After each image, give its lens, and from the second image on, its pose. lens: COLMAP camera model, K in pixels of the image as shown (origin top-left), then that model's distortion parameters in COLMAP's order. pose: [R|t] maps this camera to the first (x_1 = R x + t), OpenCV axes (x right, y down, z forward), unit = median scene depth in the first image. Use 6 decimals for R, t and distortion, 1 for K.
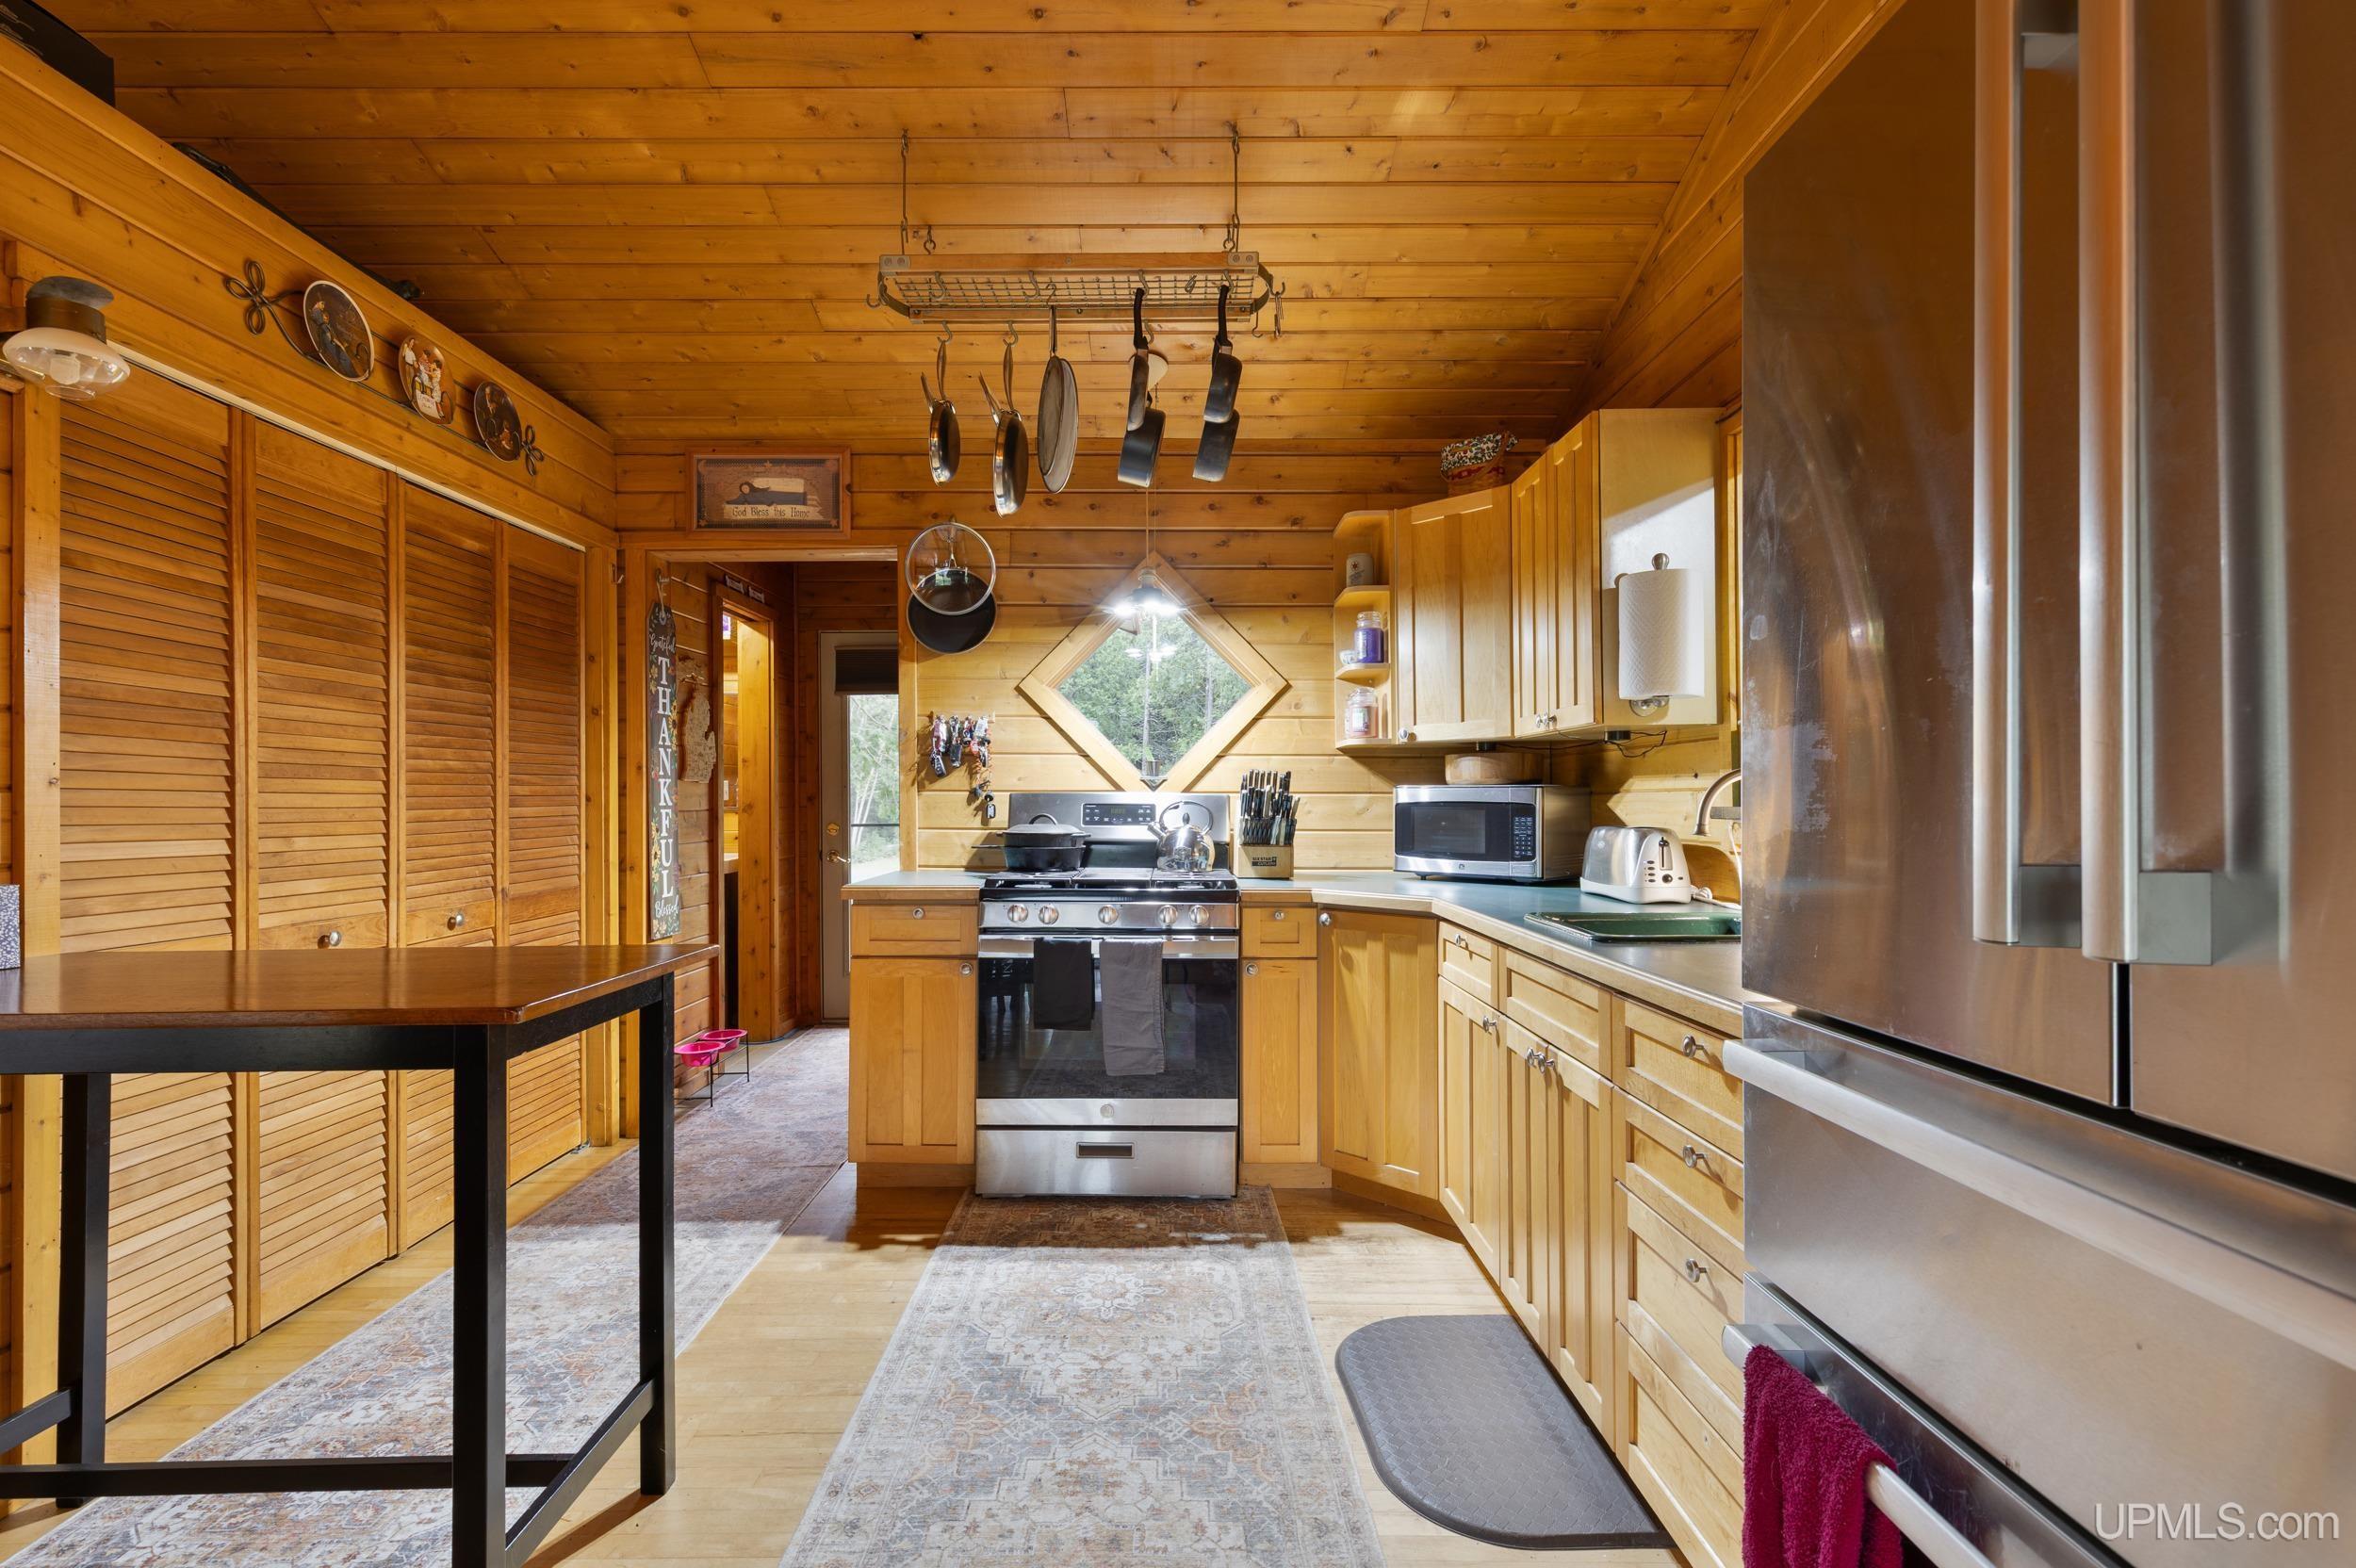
lens RADIAL K [[1050.6, 0, 1178.0], [0, 1050.6, 784.0], [0, 0, 1]] dist [0.000510, -0.000092]
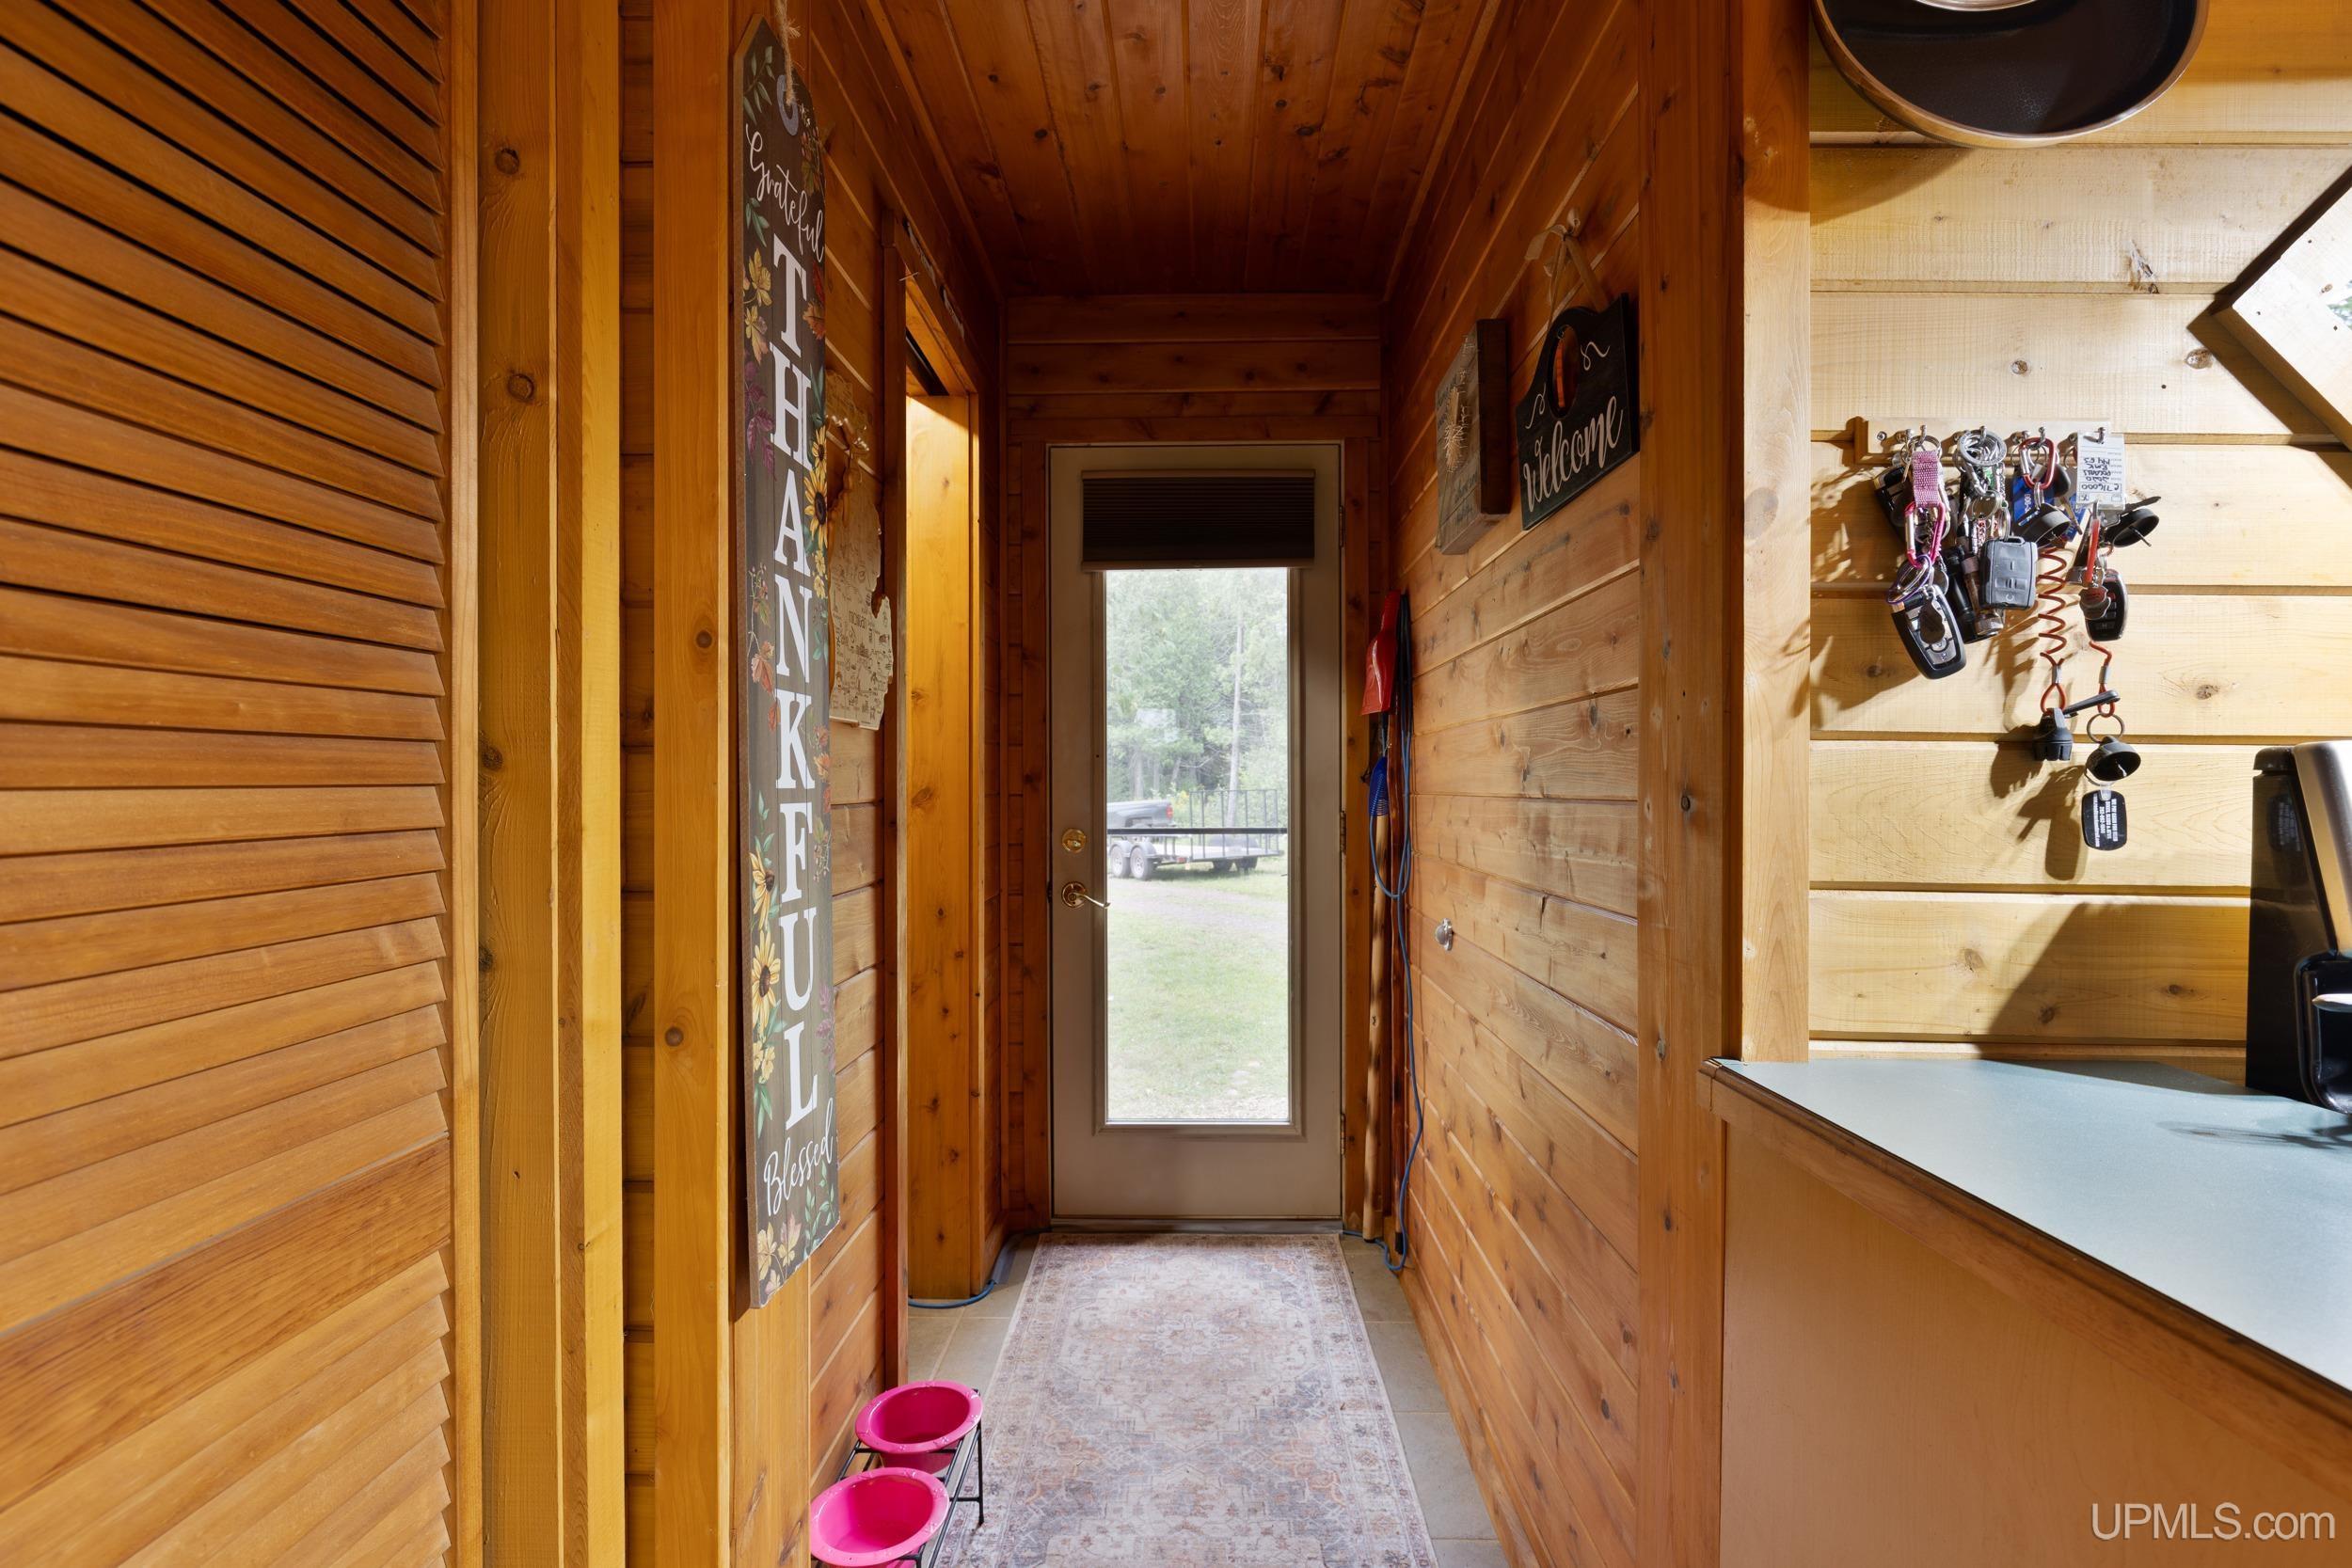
lens RADIAL K [[1044.0, 0, 1176.0], [0, 1044.0, 784.0], [0, 0, 1]] dist [-0.000748, -0.000167]
pose [[0.999254, 0.005342, -0.038238, -0.385519], [-0.004950, 0.999934, 0.010337, 0.016045], [0.038291, -0.010140, 0.999215, 0.745840]]
